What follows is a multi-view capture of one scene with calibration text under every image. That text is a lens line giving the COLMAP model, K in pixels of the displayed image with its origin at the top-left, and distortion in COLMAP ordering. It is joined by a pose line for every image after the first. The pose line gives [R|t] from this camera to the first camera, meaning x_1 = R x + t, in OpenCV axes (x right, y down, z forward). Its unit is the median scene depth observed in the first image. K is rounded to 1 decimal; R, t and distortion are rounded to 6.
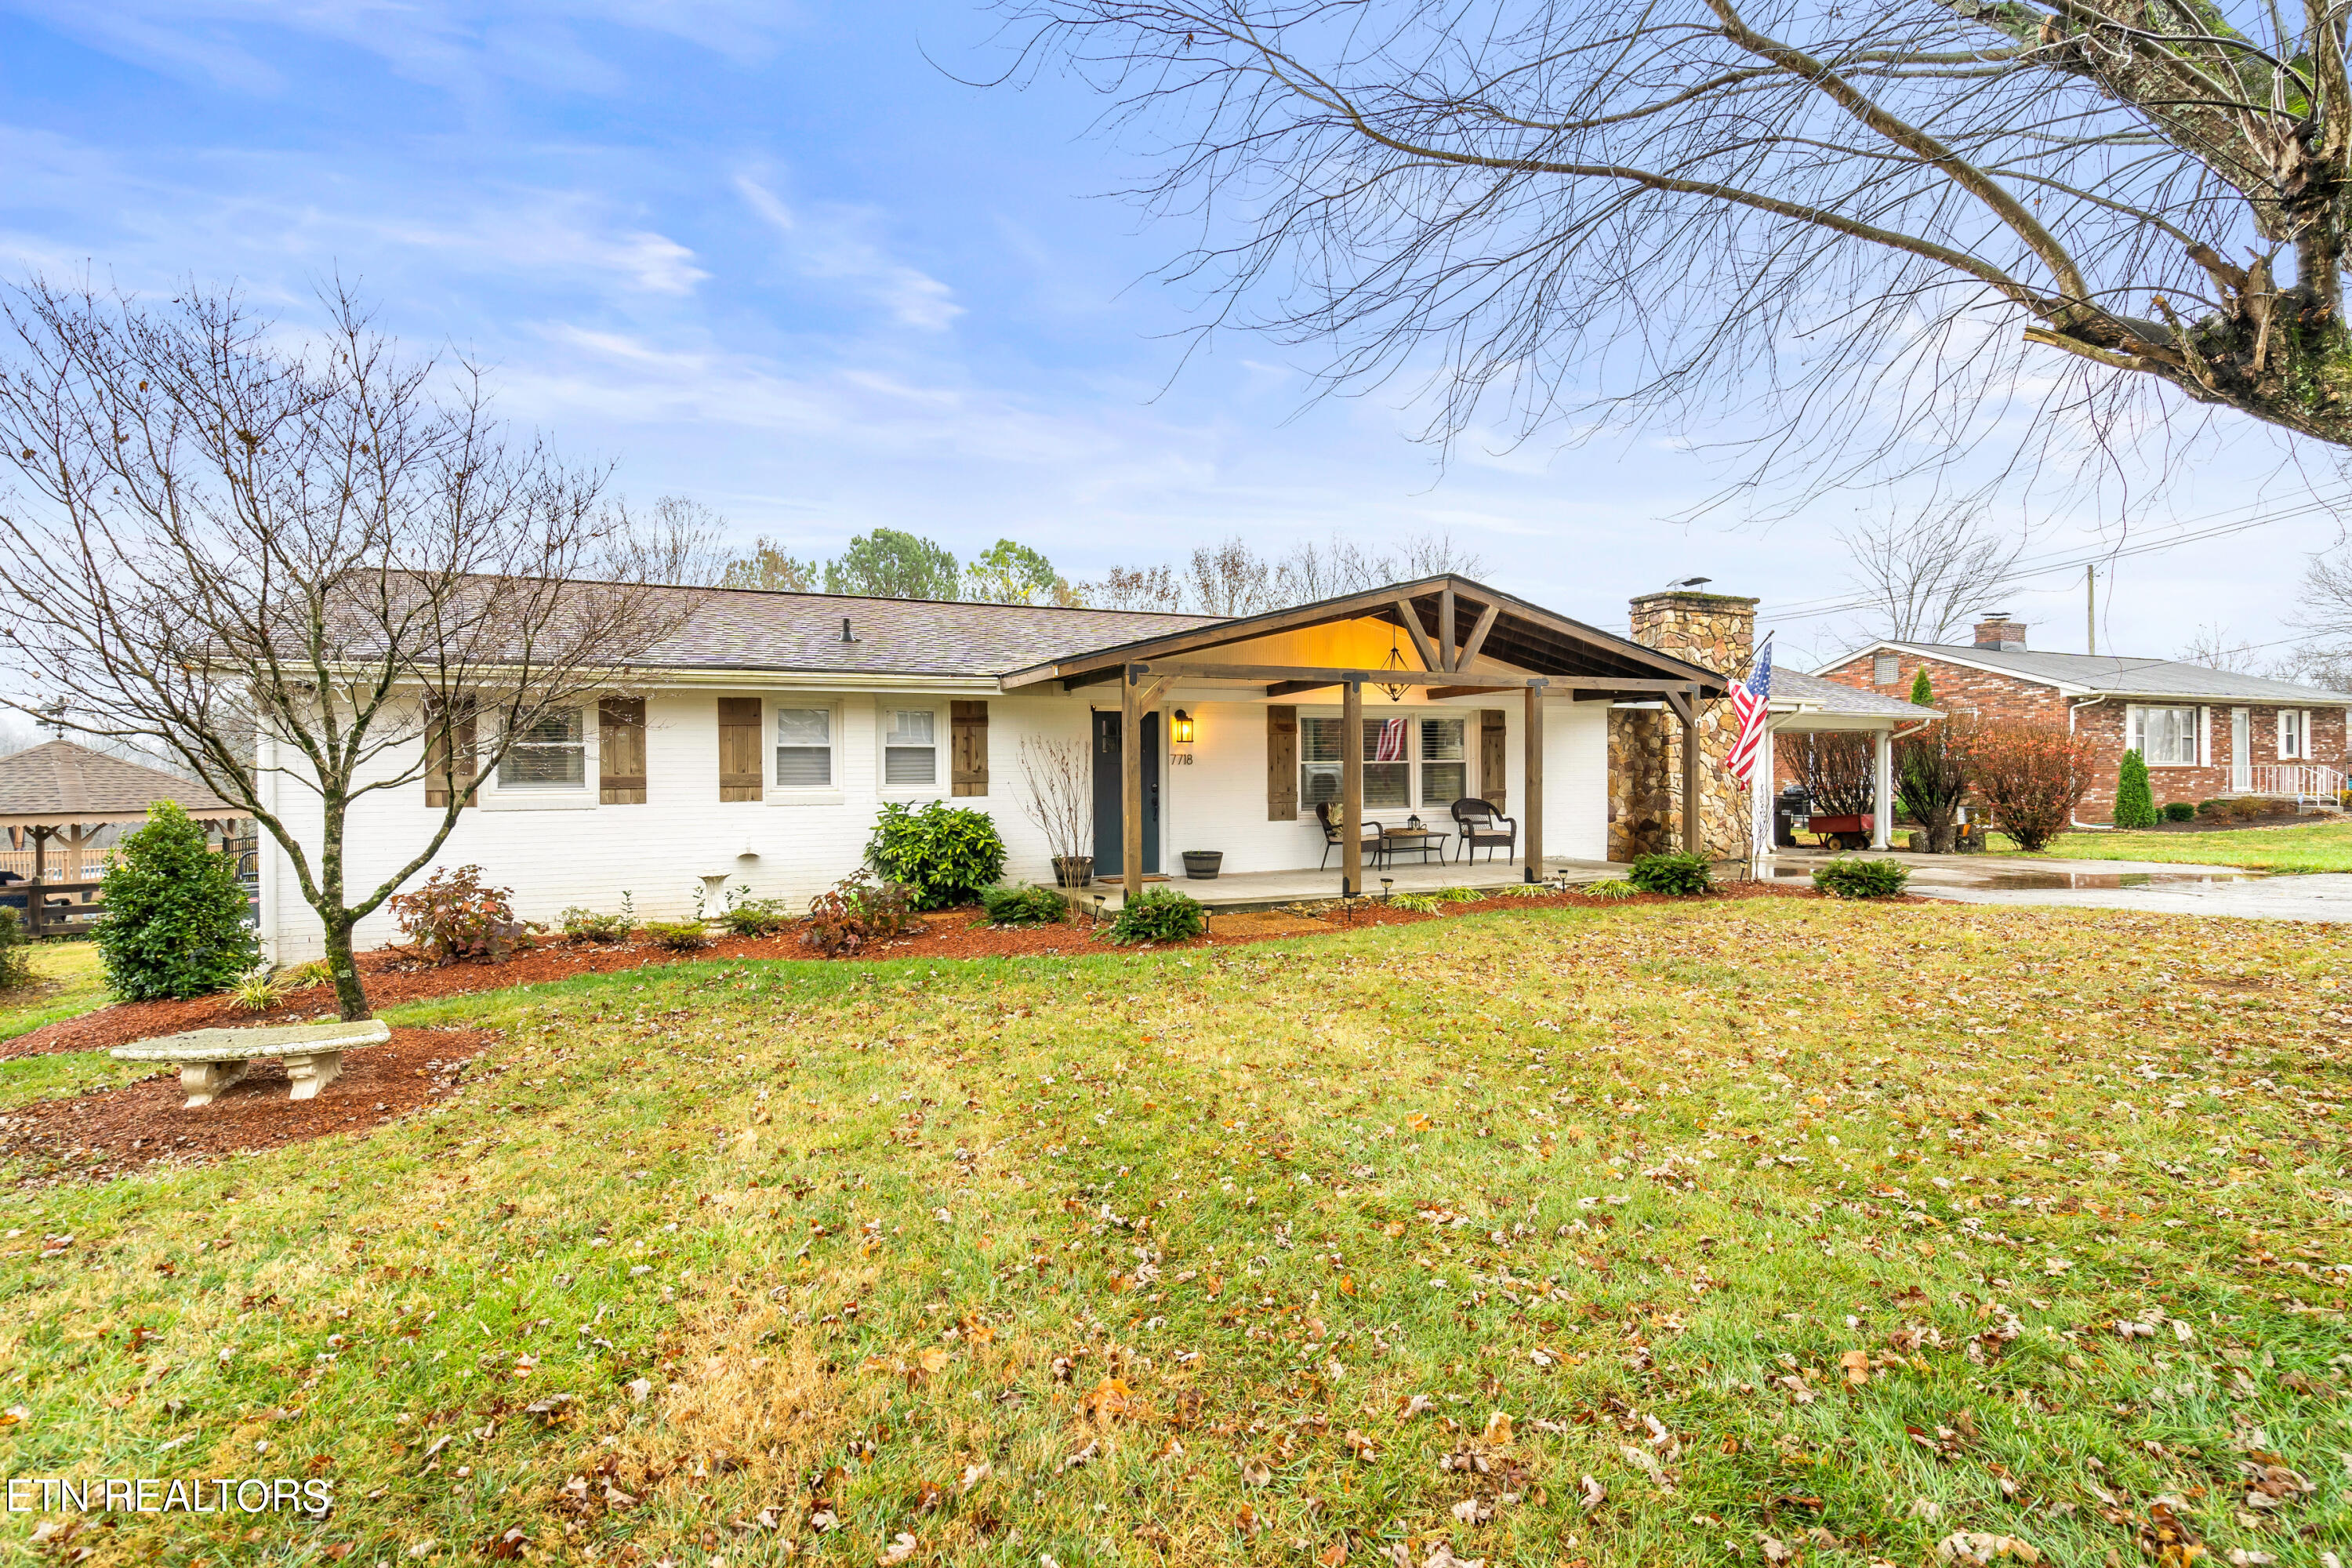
lens RADIAL K [[1072.1, 0, 1134.6], [0, 1072.1, 766.2], [0, 0, 1]] dist [-0.000342, 0.000269]
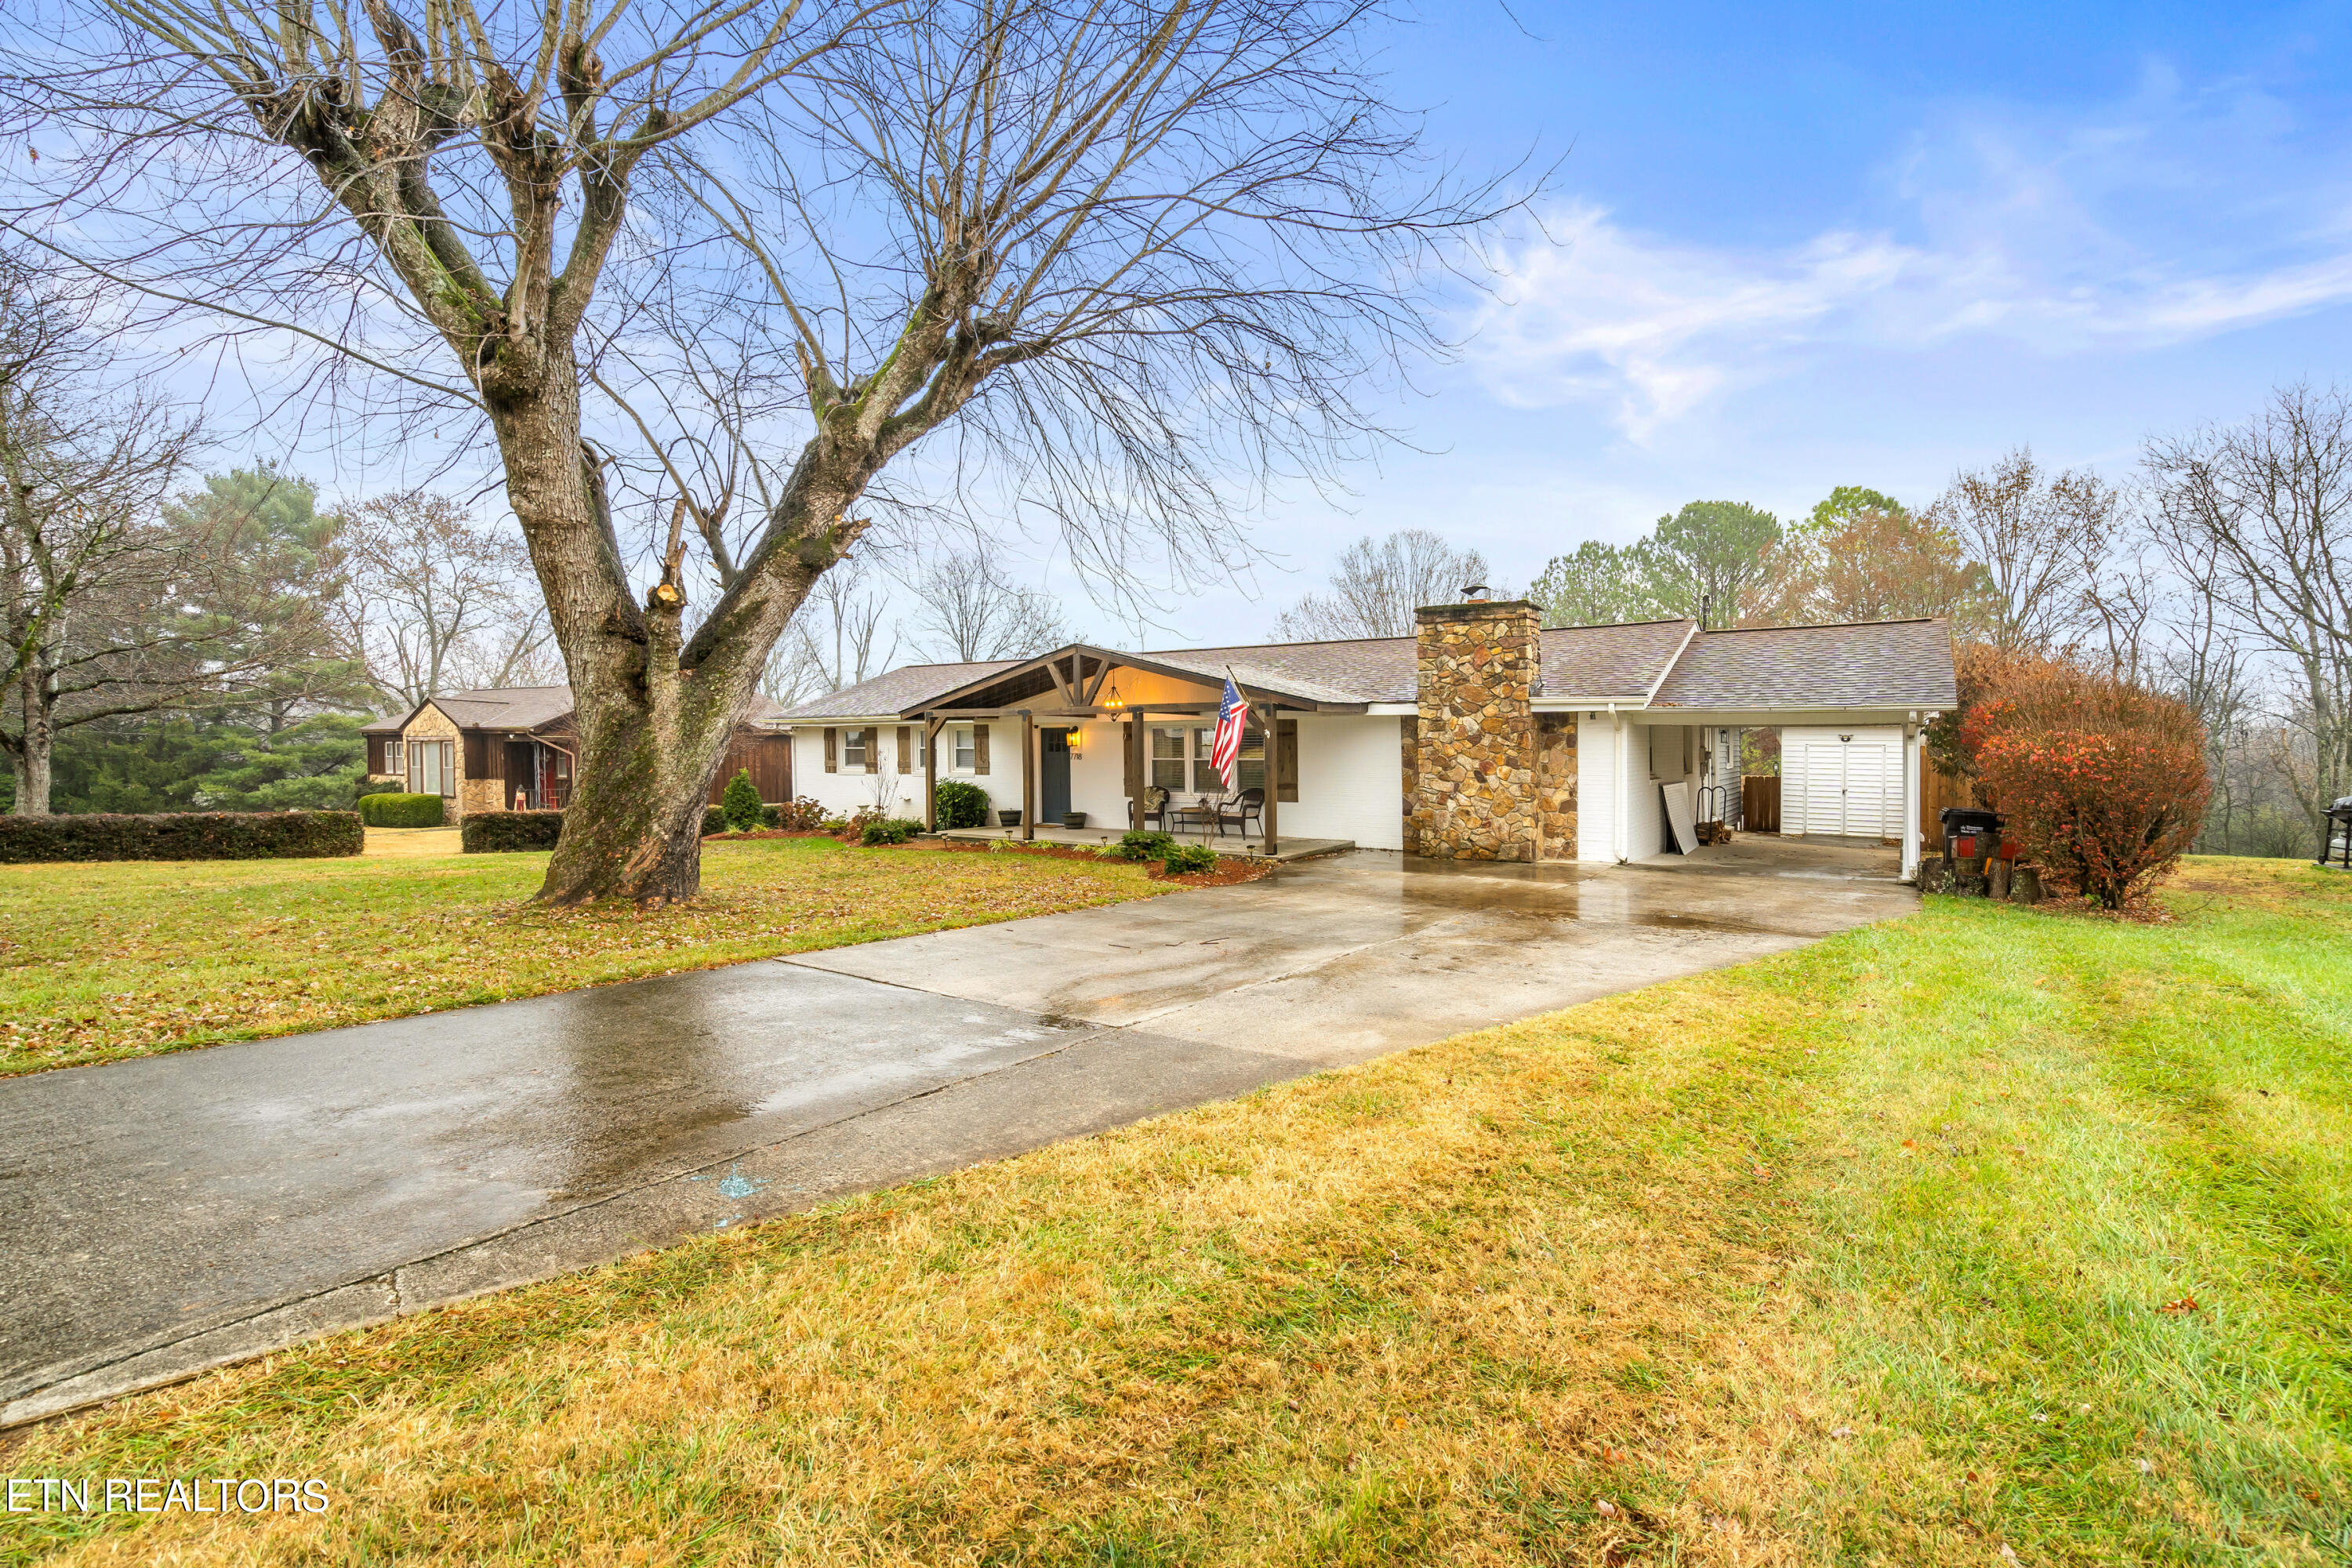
lens RADIAL K [[1072.1, 0, 1184.0], [0, 1072.1, 765.4], [0, 0, 1]] dist [-0.000342, 0.000269]
pose [[0.550000, 0.023672, -0.834829, 1.520287], [0.001972, 0.999559, 0.029643, -0.041265], [0.835162, -0.017950, 0.549710, 0.232044]]
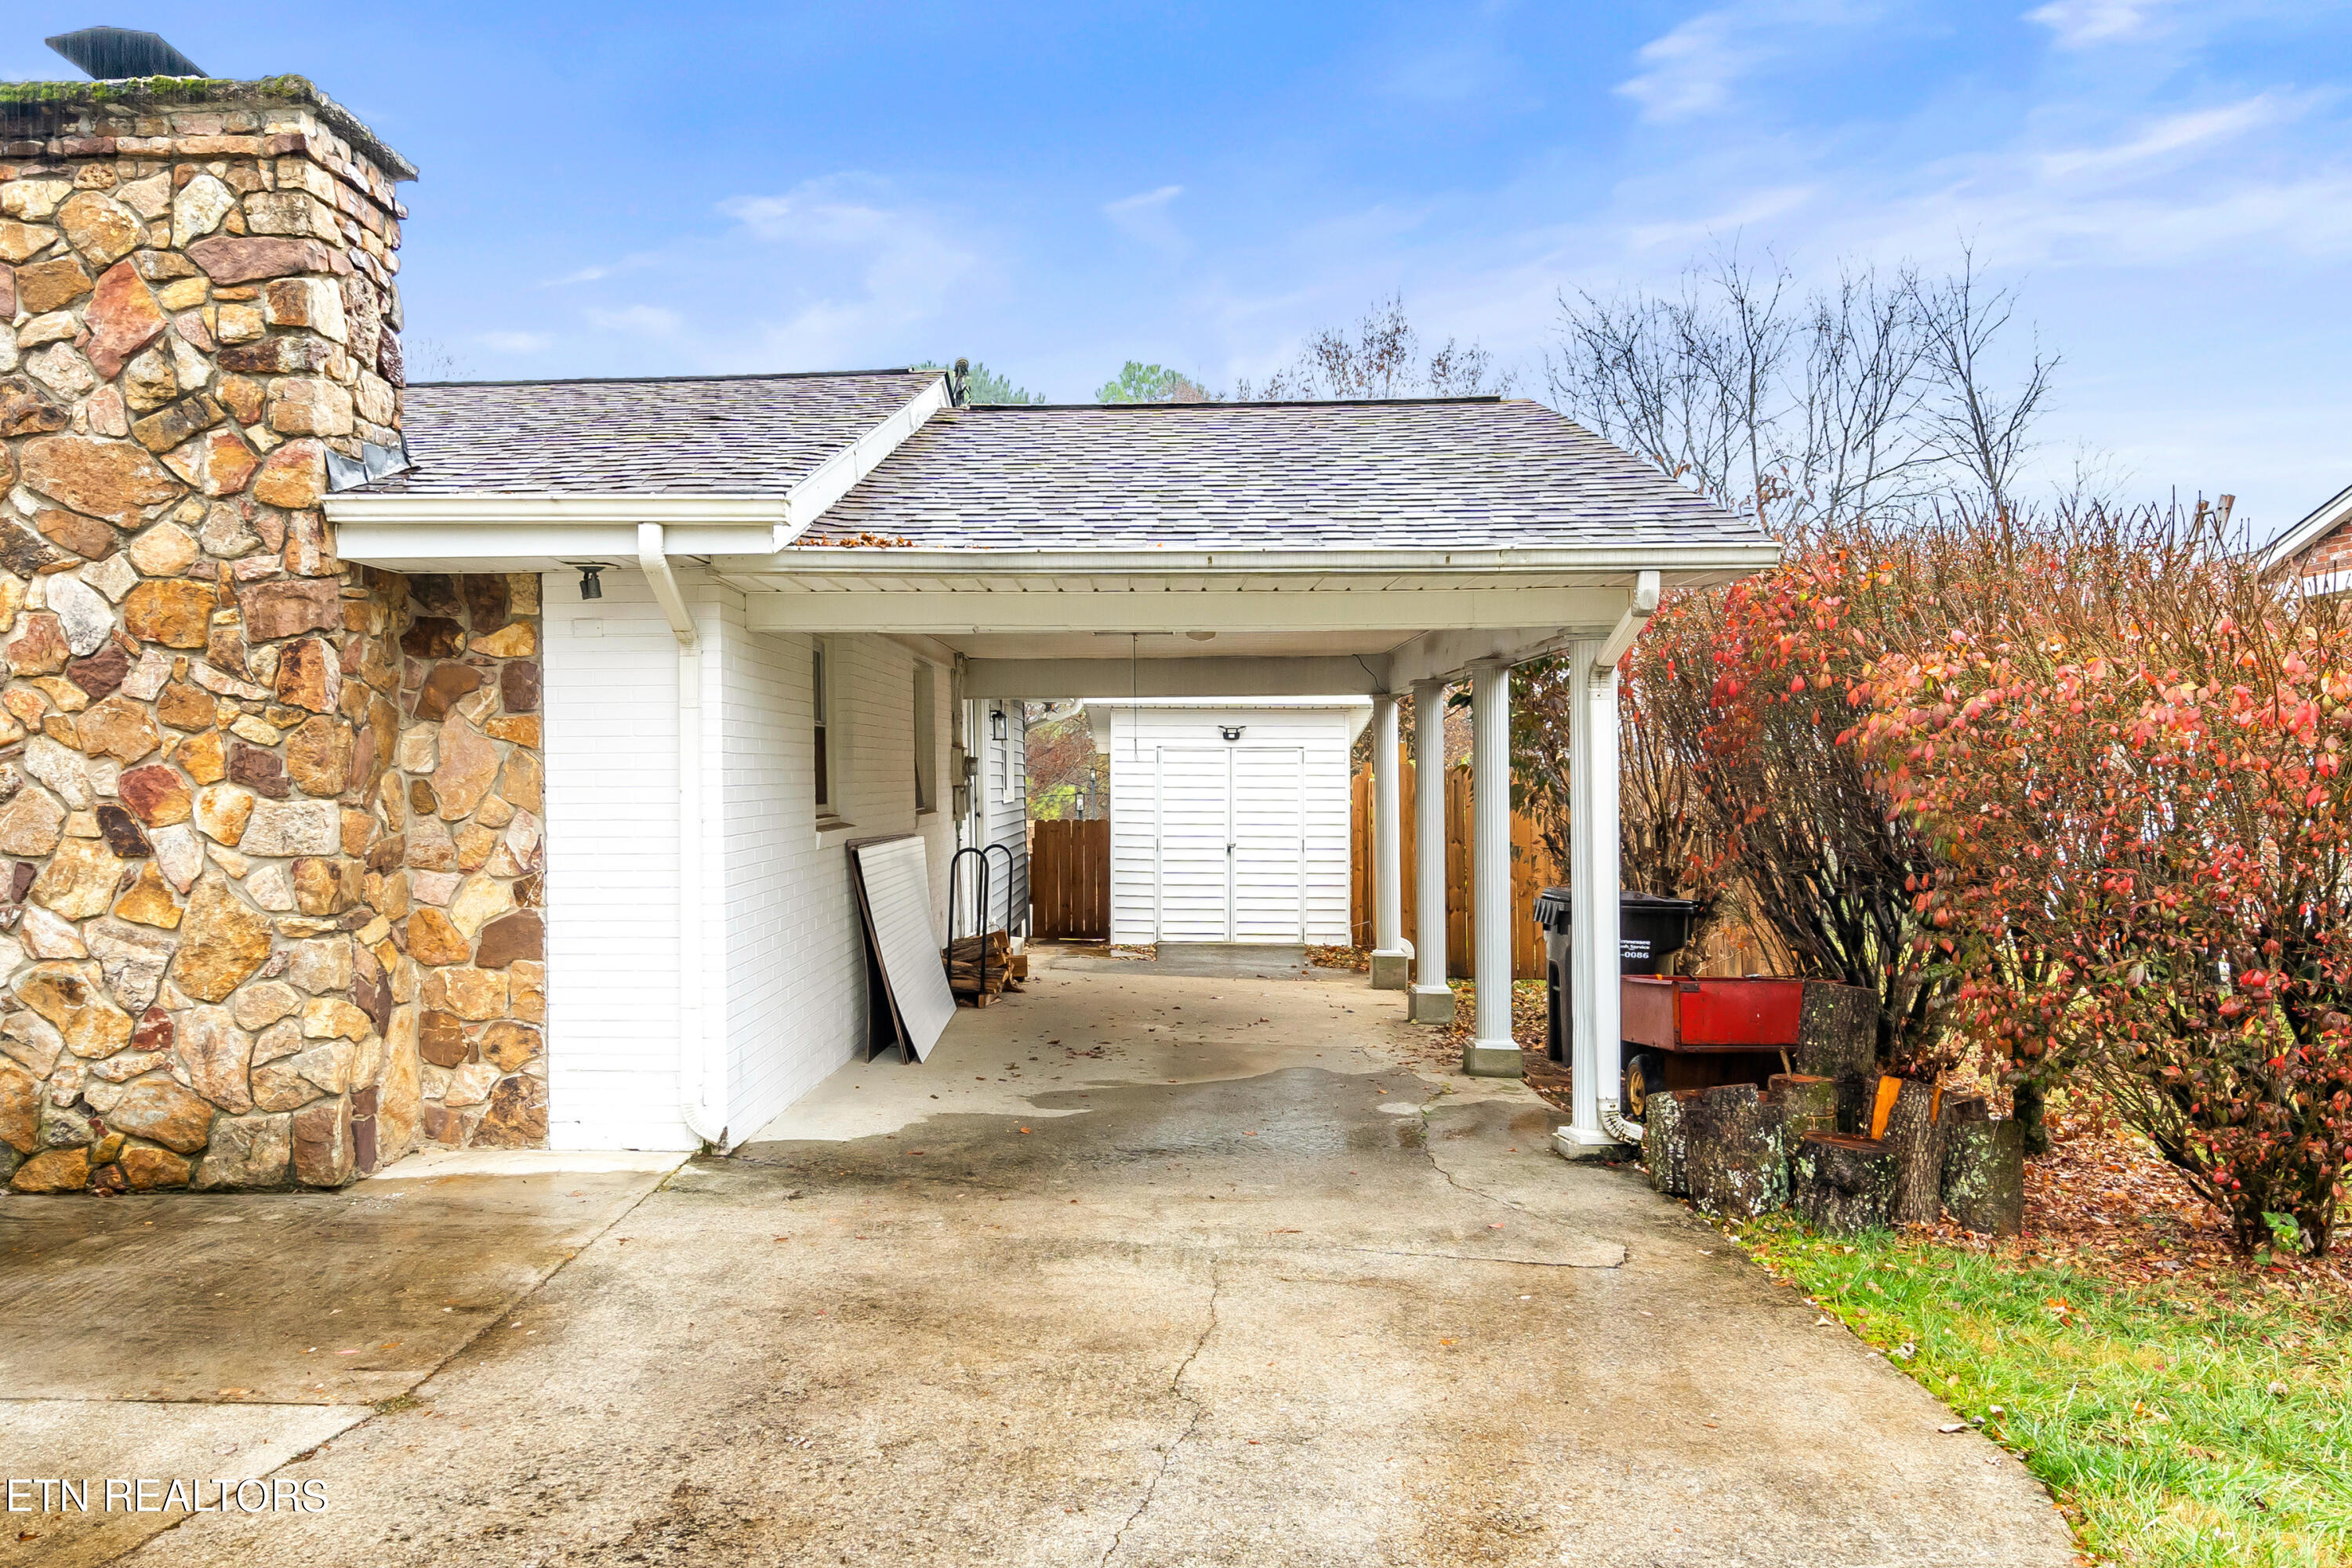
lens RADIAL K [[1658.7, 0, 1089.6], [0, 1658.7, 774.4], [0, 0, 1]] dist [-0.002490, -0.000598]
pose [[0.902919, 0.001896, -0.429806, 1.094298], [0.000921, 0.999979, 0.006346, -0.008552], [0.429809, -0.006126, 0.902899, 0.918709]]
